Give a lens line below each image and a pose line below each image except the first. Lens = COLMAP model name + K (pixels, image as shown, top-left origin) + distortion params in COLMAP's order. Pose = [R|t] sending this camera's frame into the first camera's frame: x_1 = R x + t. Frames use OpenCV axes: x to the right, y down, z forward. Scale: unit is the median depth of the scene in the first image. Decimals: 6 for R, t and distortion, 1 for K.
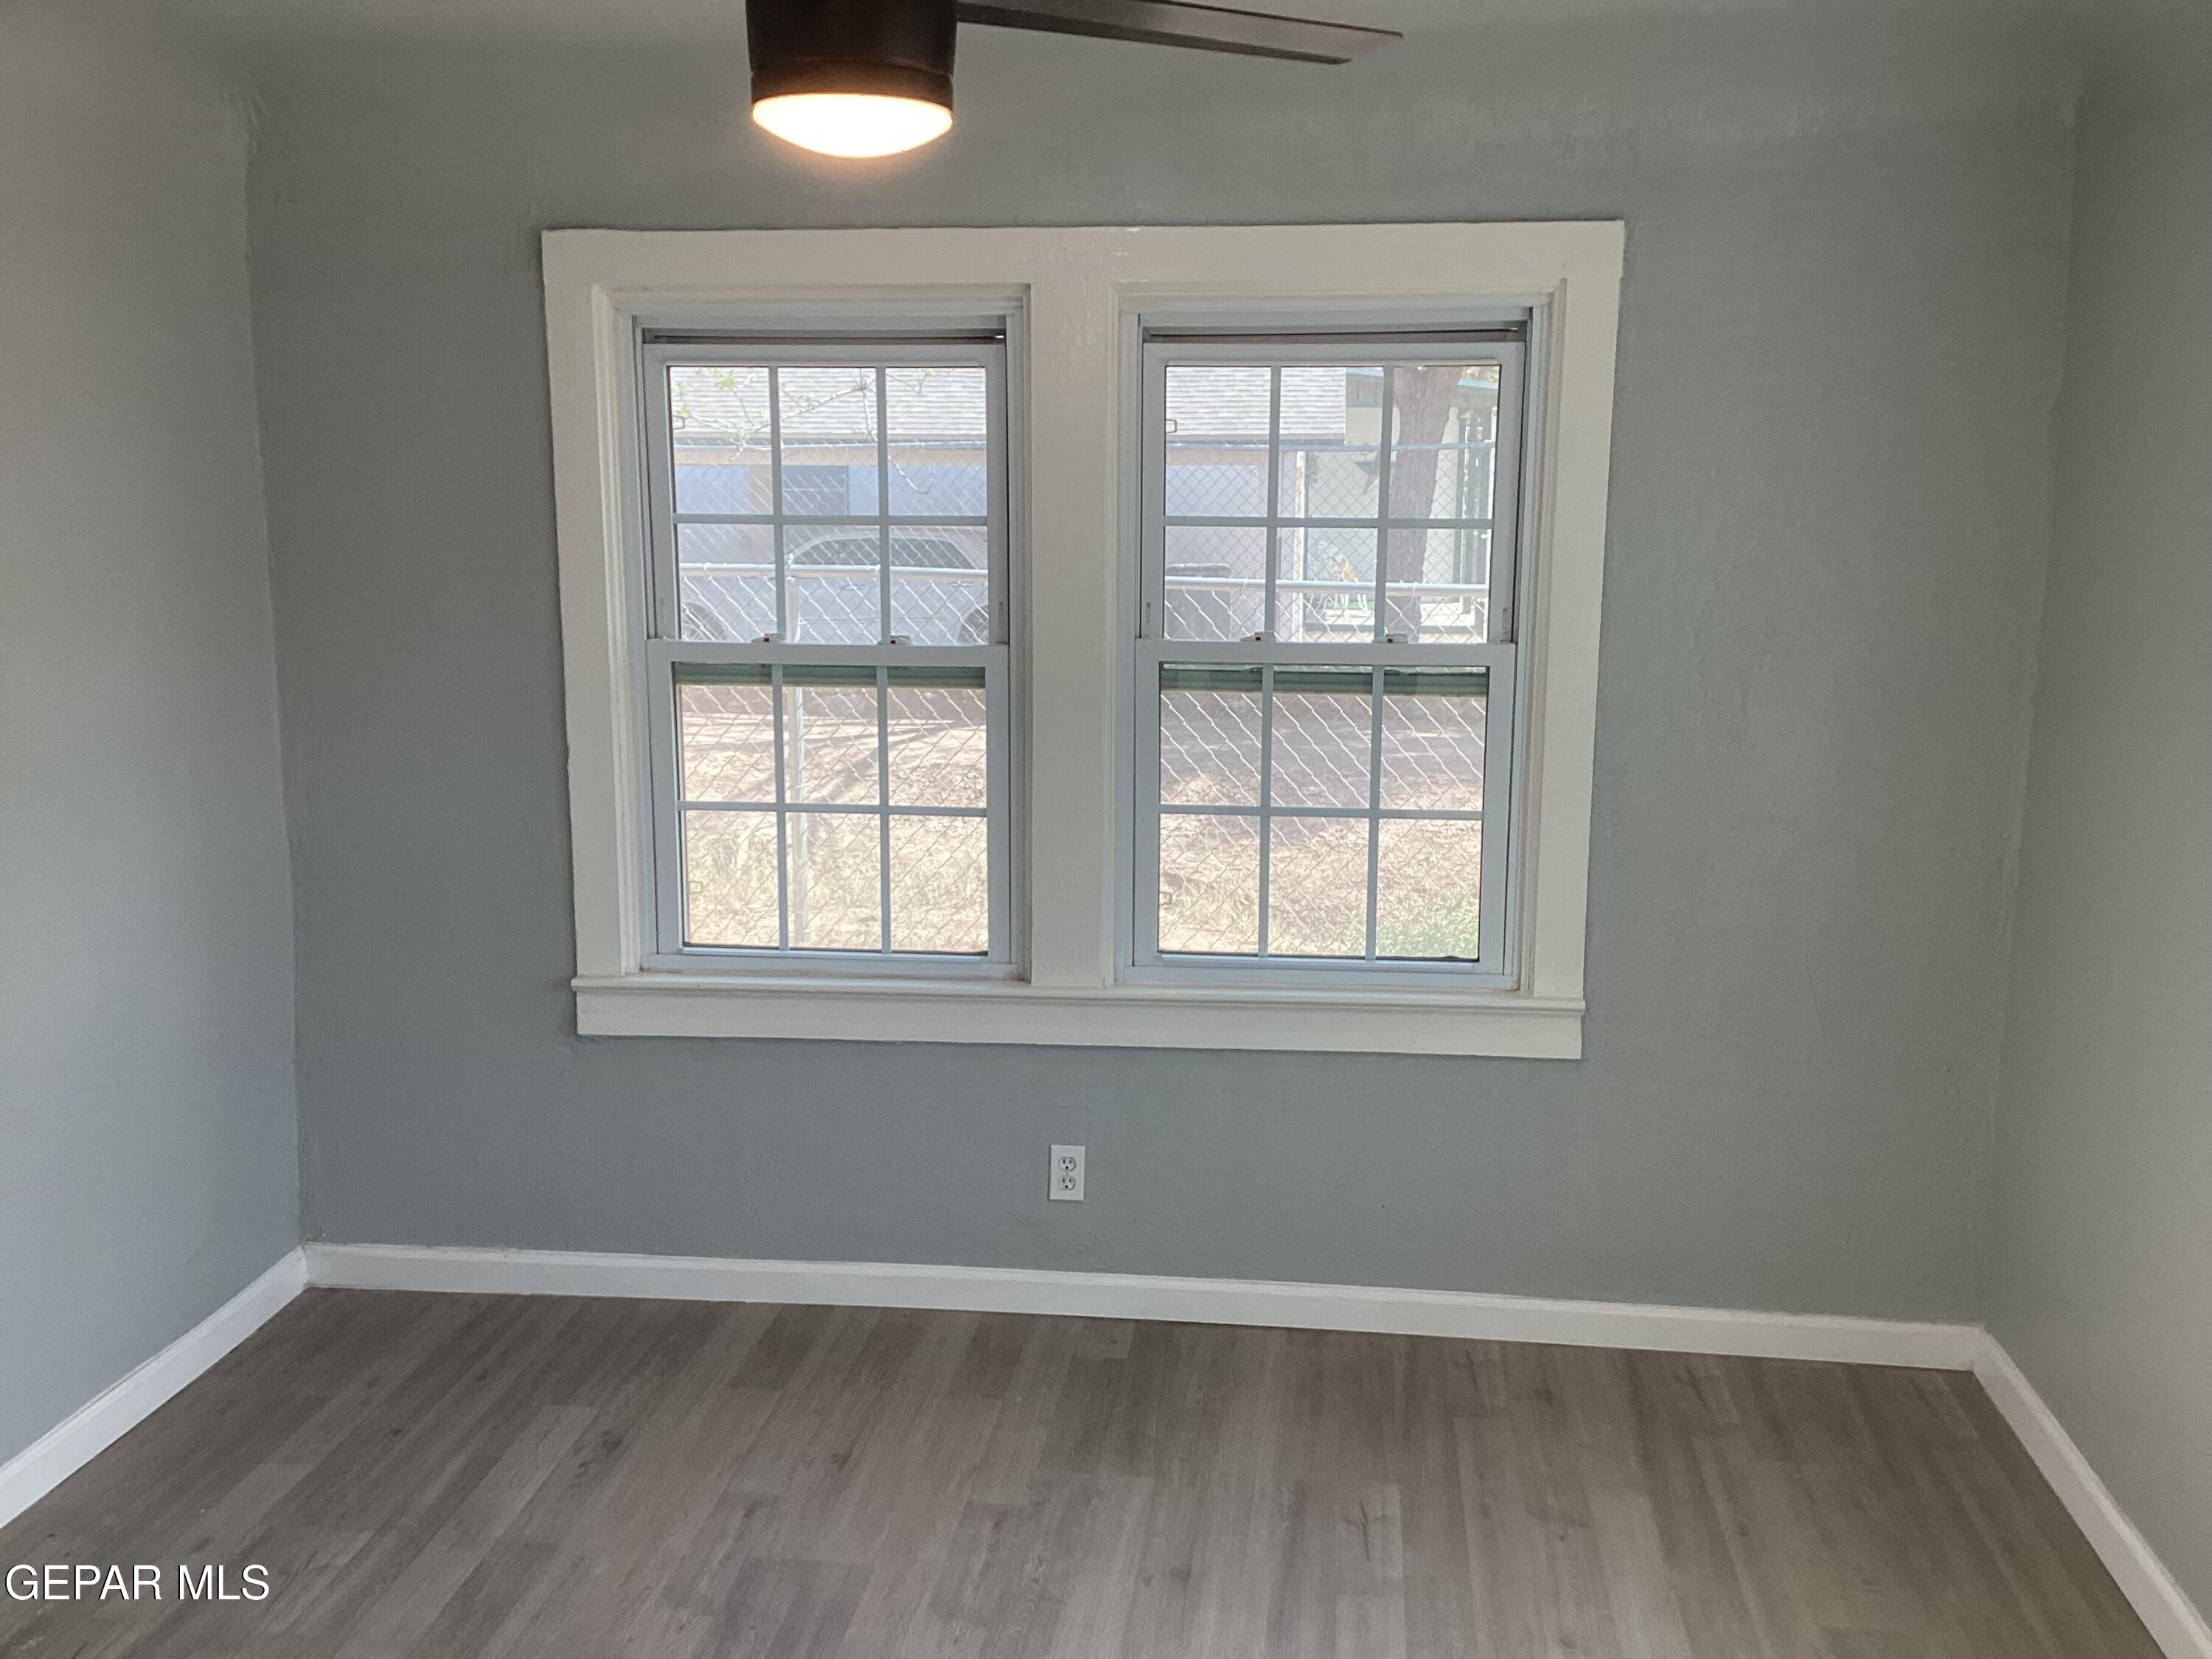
lens RADIAL K [[1986.0, 0, 1106.5], [0, 1986.0, 818.9], [0, 0, 1]] dist [0.050174, -0.014691]
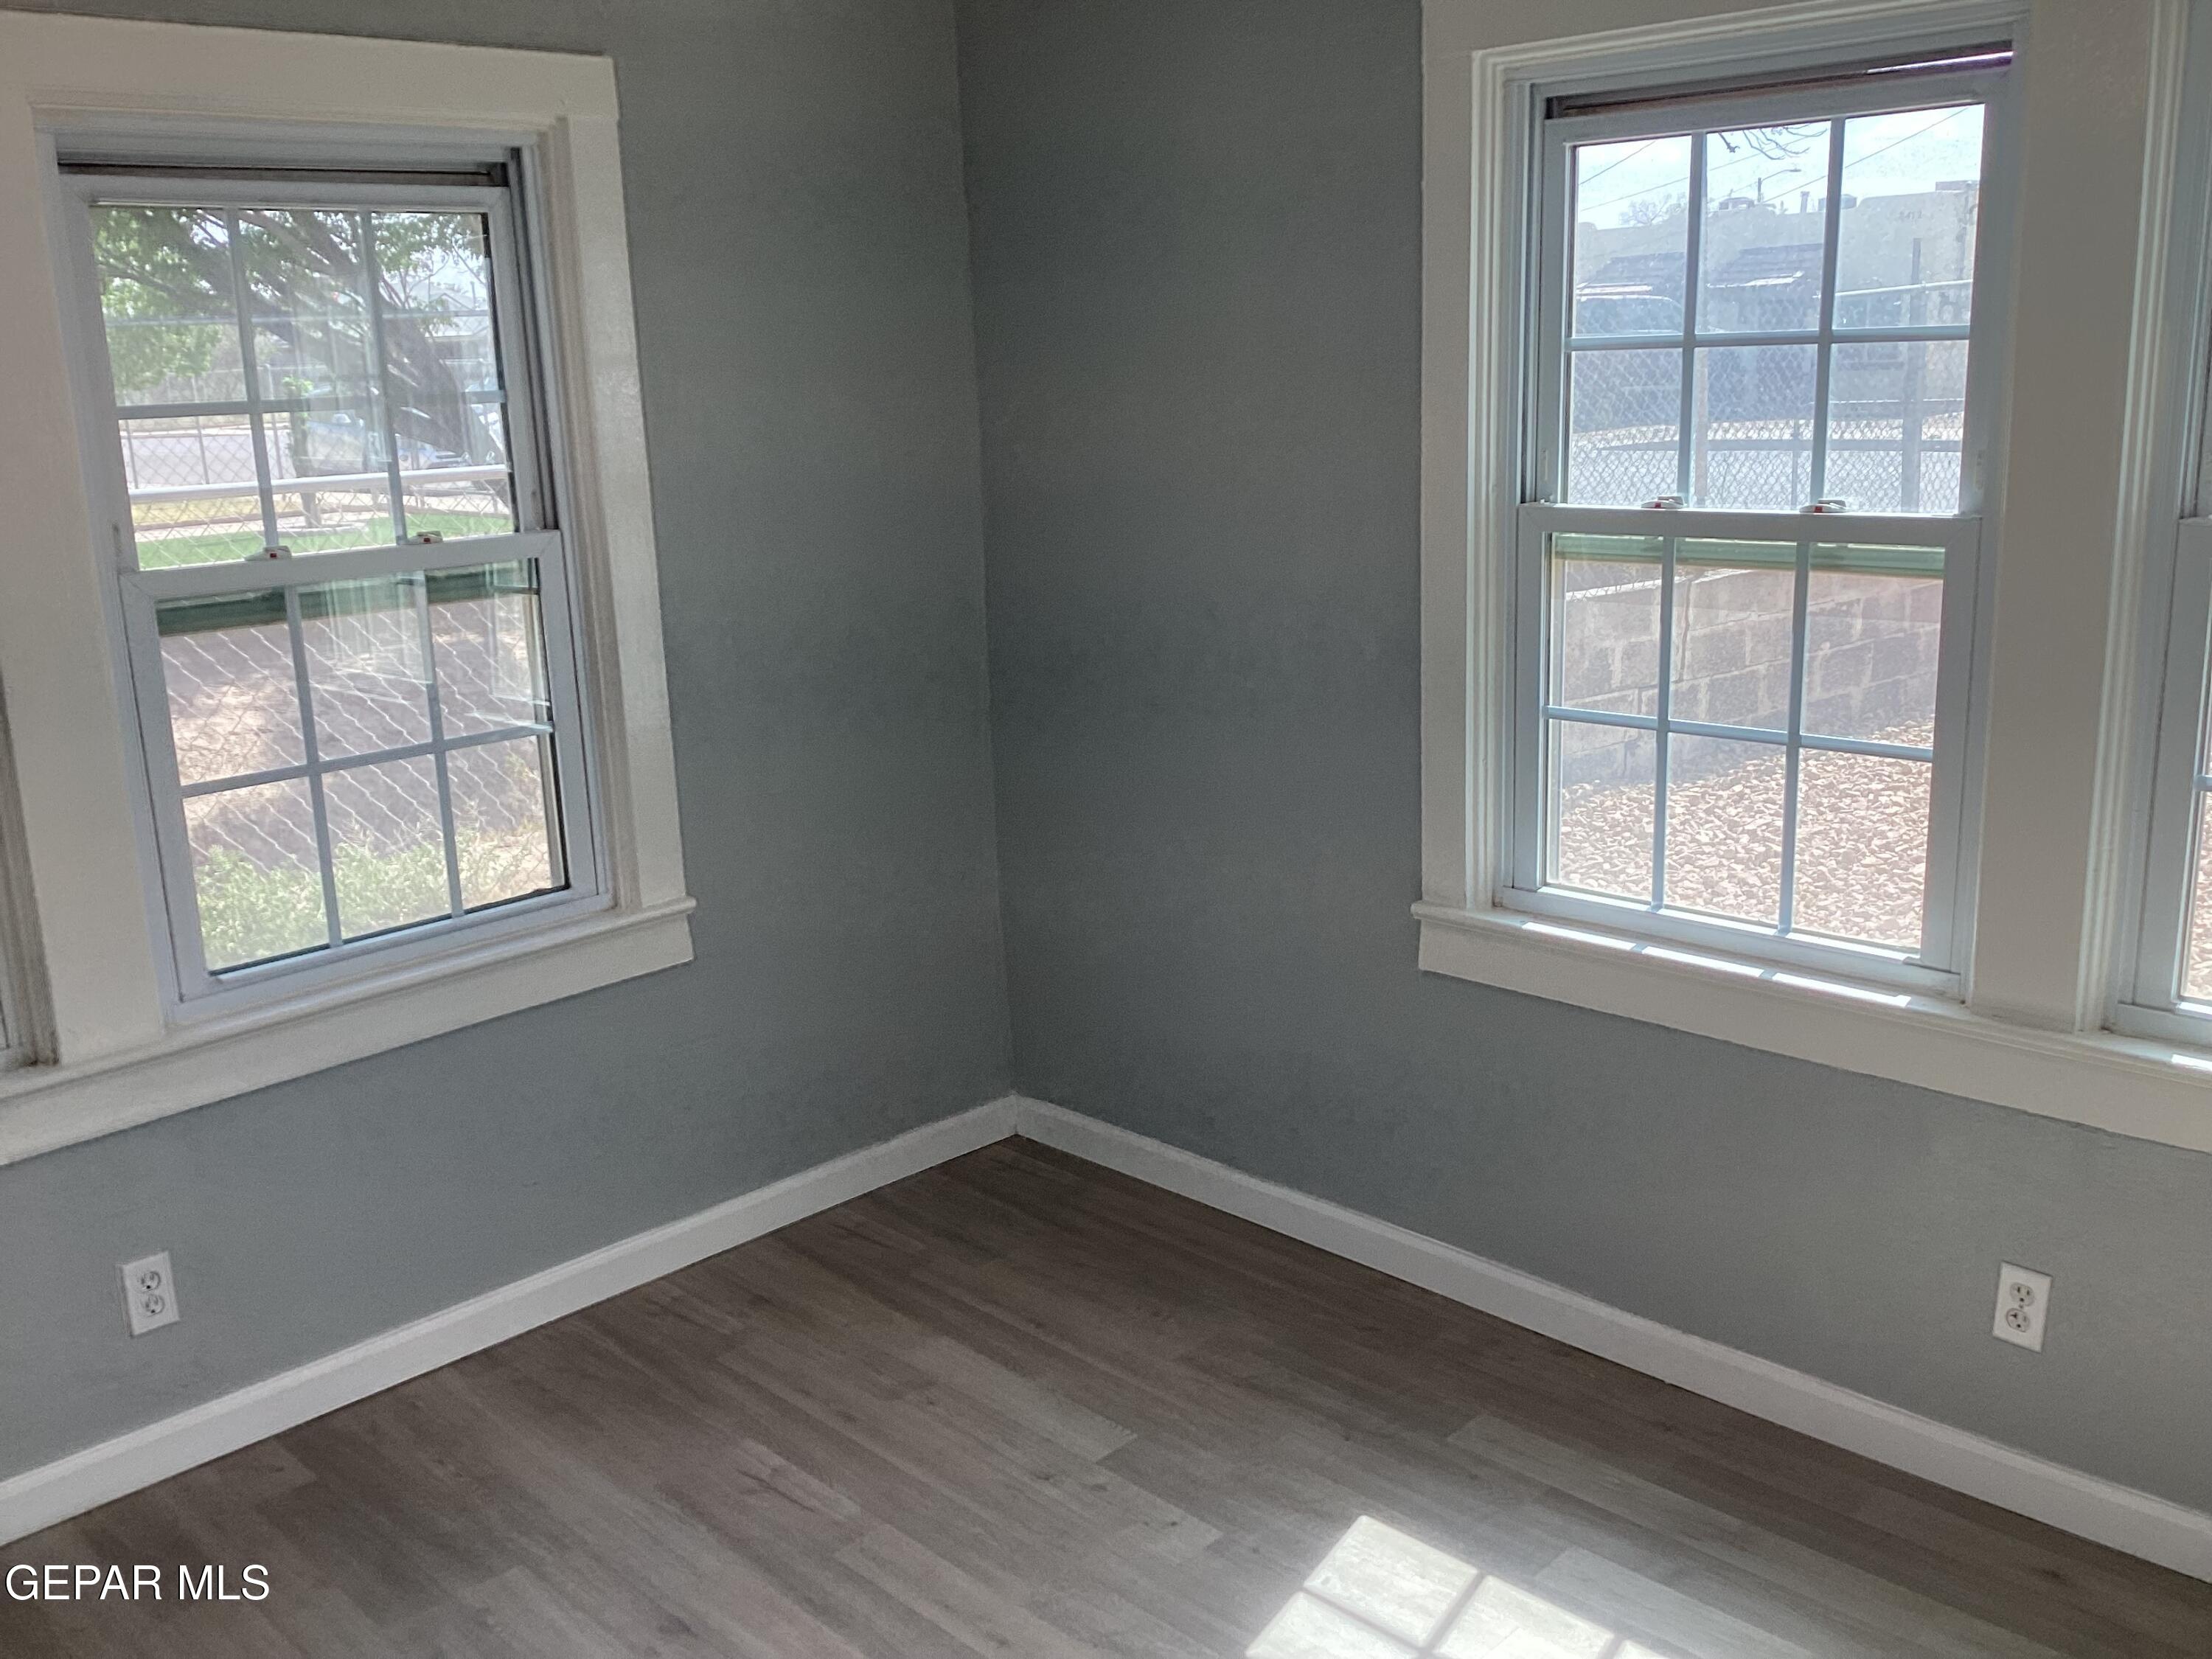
lens RADIAL K [[1986.0, 0, 1109.2], [0, 1986.0, 837.8], [0, 0, 1]] dist [0.050174, -0.014691]
pose [[0.599358, -0.213023, 0.771616, -0.377363], [0.165067, 0.976114, 0.141263, -0.039994], [-0.783277, 0.042701, 0.620205, 0.256045]]
